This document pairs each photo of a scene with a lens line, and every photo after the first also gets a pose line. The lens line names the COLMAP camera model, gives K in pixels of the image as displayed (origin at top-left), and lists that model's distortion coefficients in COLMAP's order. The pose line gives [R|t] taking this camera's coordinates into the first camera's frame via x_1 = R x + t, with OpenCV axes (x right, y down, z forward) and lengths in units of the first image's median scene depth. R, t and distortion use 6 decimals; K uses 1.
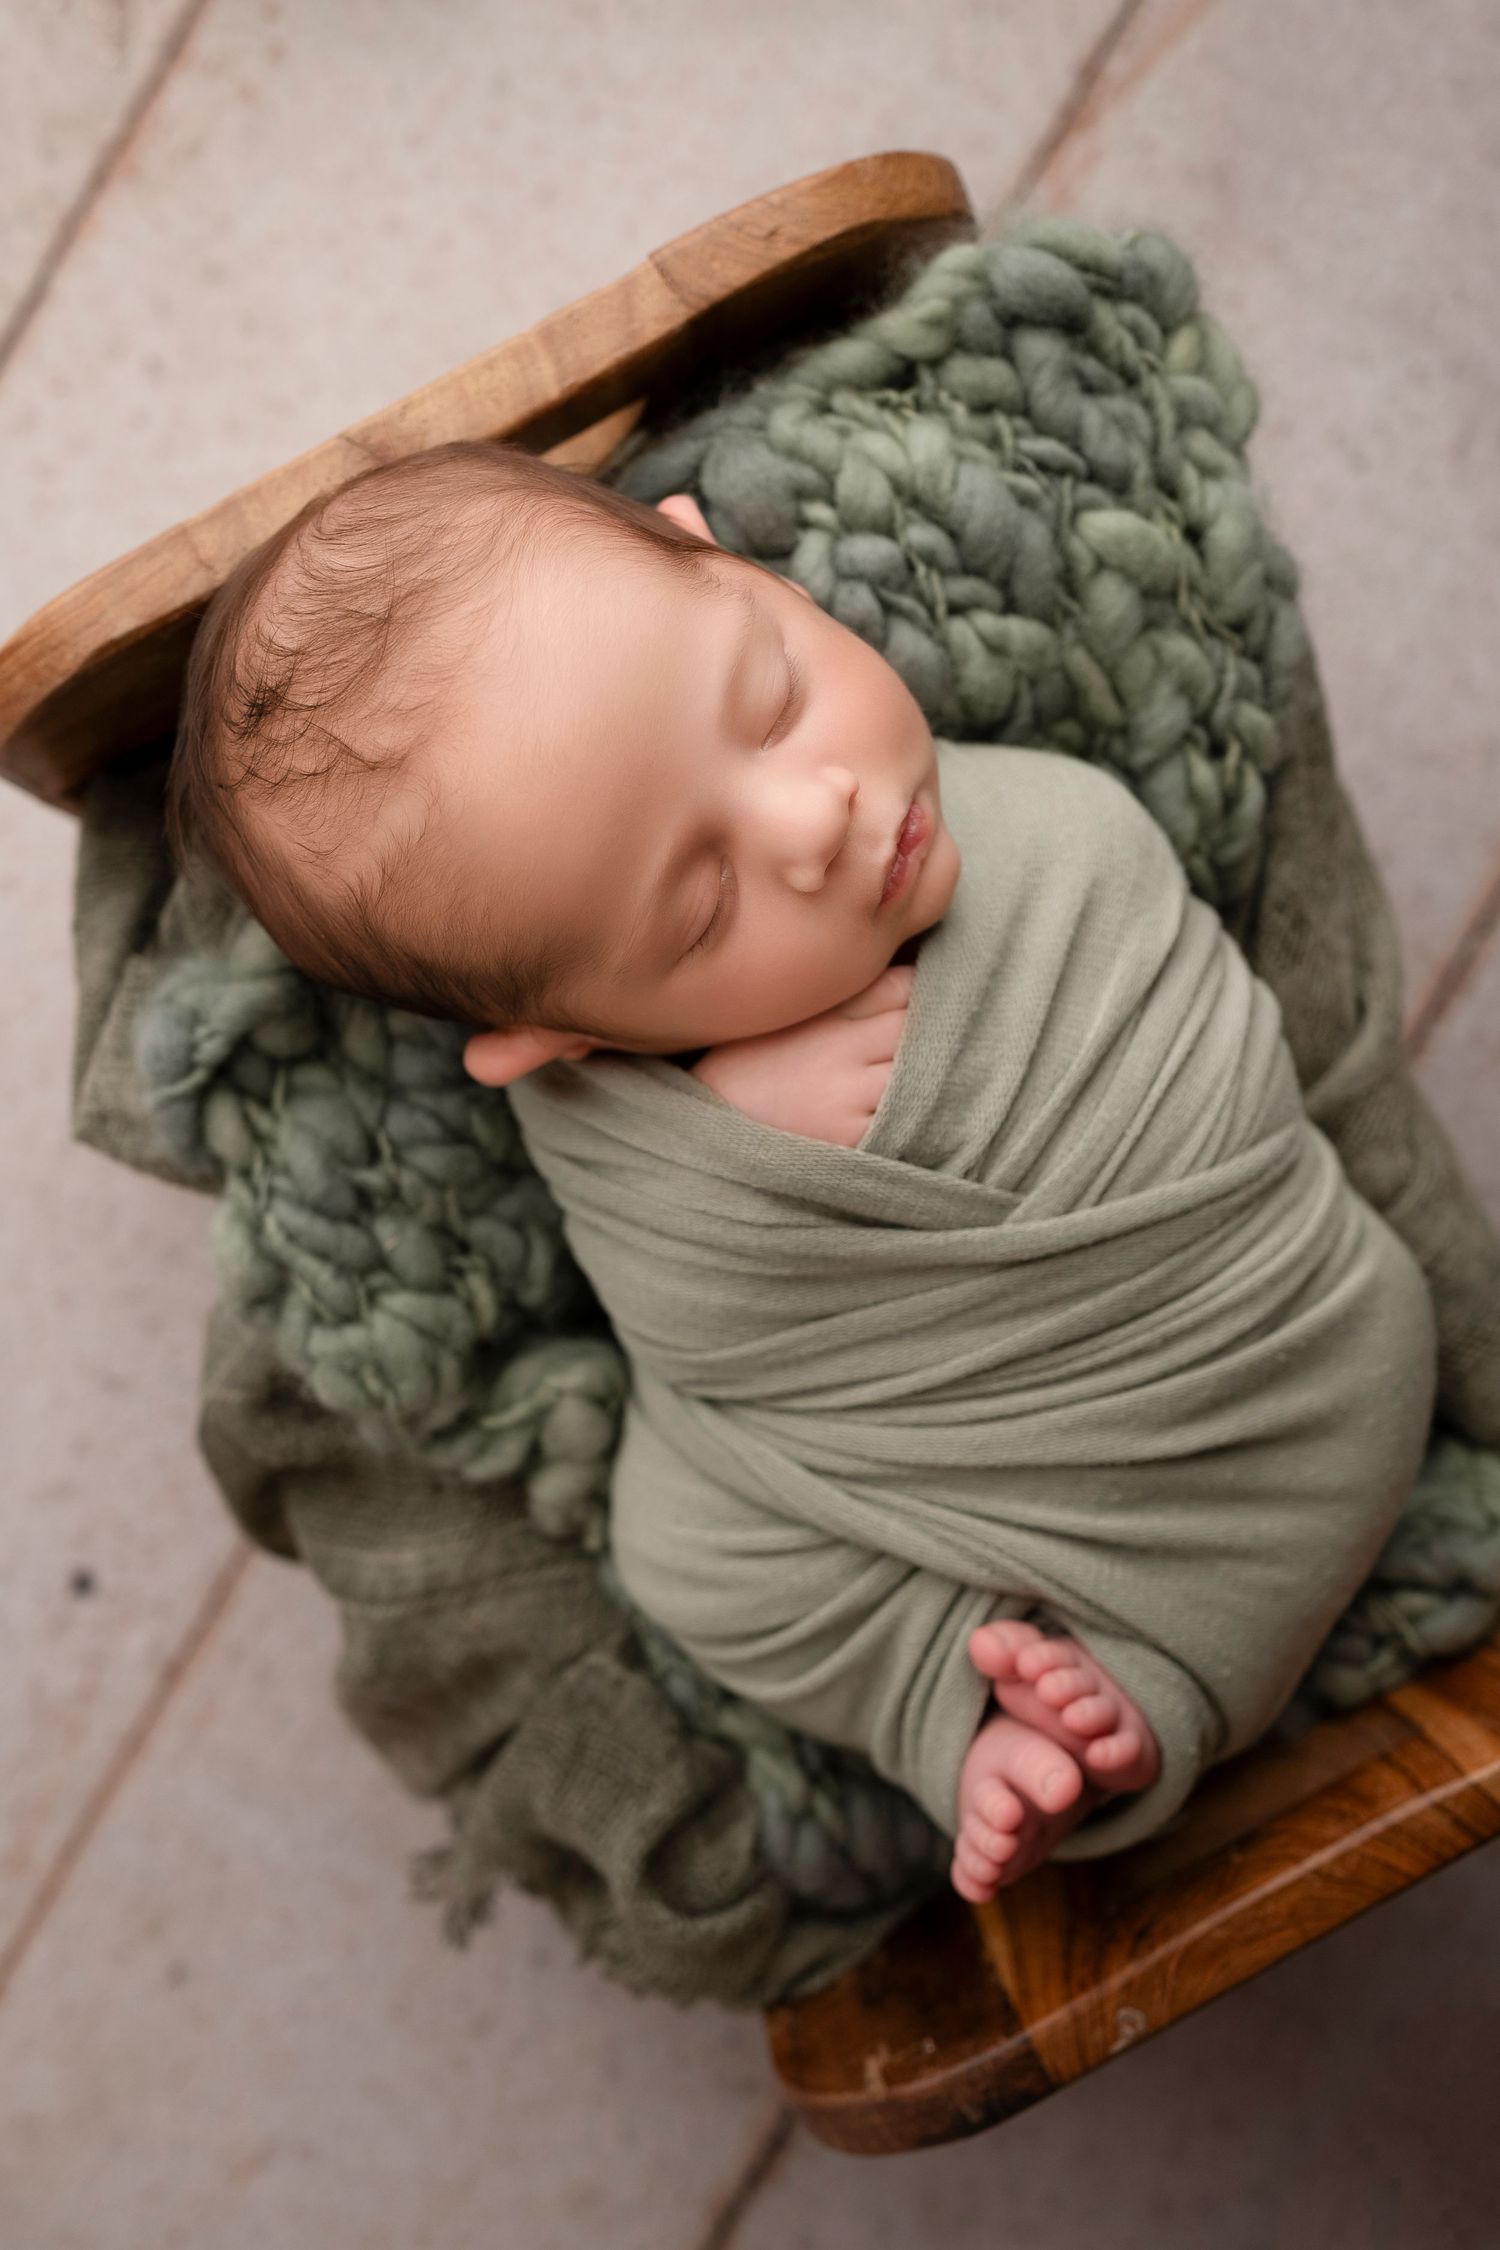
lens RADIAL K [[1998.9, 0, 705.8], [0, 1998.9, 1180.5], [0, 0, 1]] dist [0.007028, 0.000962]
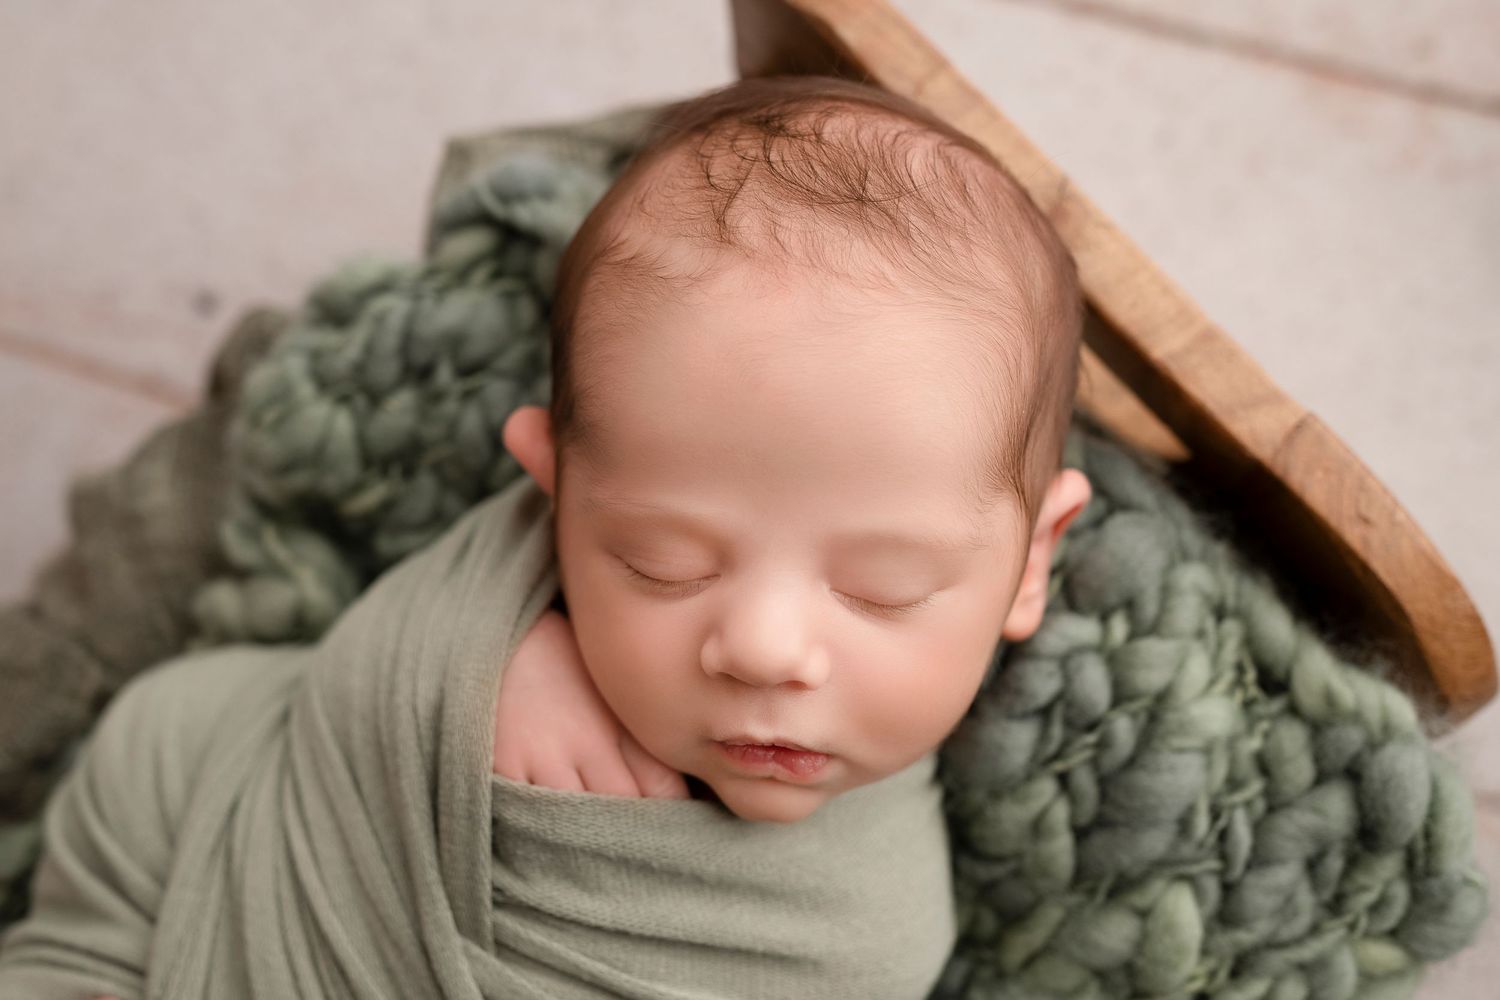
lens RADIAL K [[1491.8, 0, 640.7], [0, 1491.8, 535.2], [0, 0, 1]] dist [-0.012504, 0.014997]
pose [[0.199543, 0.962404, -0.184284, 0.102415], [-0.976807, 0.210270, 0.040425, -0.131839], [0.077655, 0.171944, 0.982041, 0.210694]]
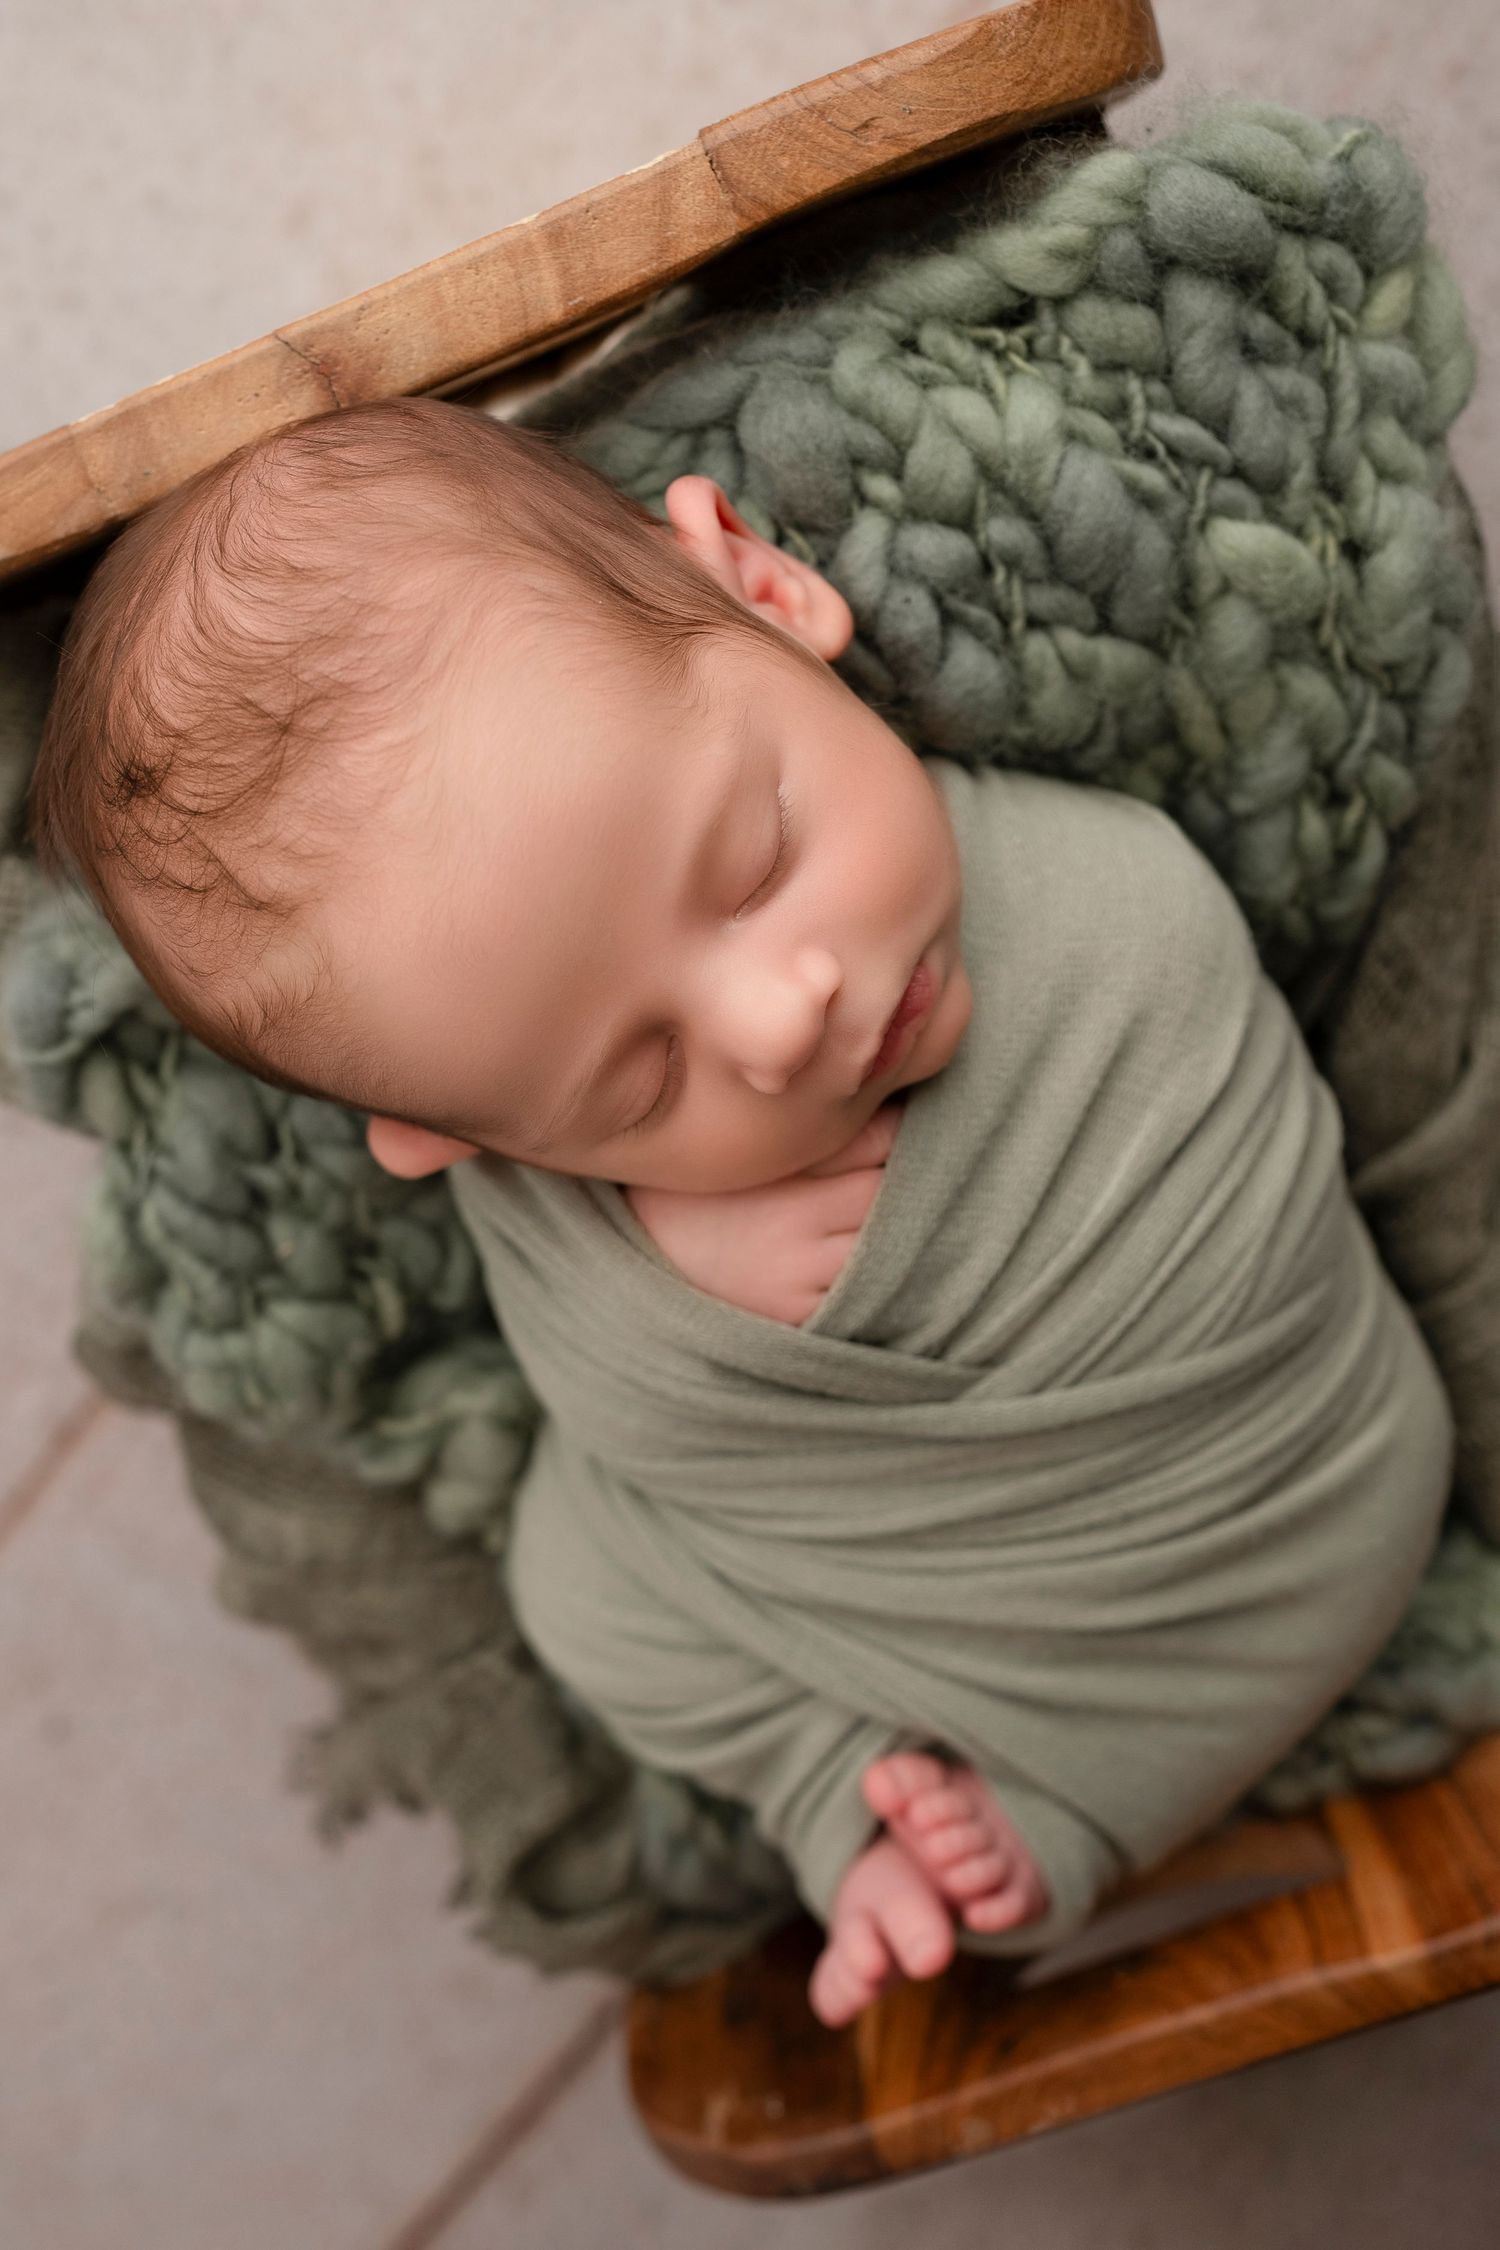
lens RADIAL K [[2321.3, 0, 749.7], [0, 2321.3, 1266.0], [0, 0, 1]] dist [0.003985, -0.006141]
pose [[0.991214, 0.131853, 0.010439, 0.035980], [-0.129271, 0.949055, 0.287375, -0.296916], [0.027984, -0.286200, 0.957761, 0.035476]]
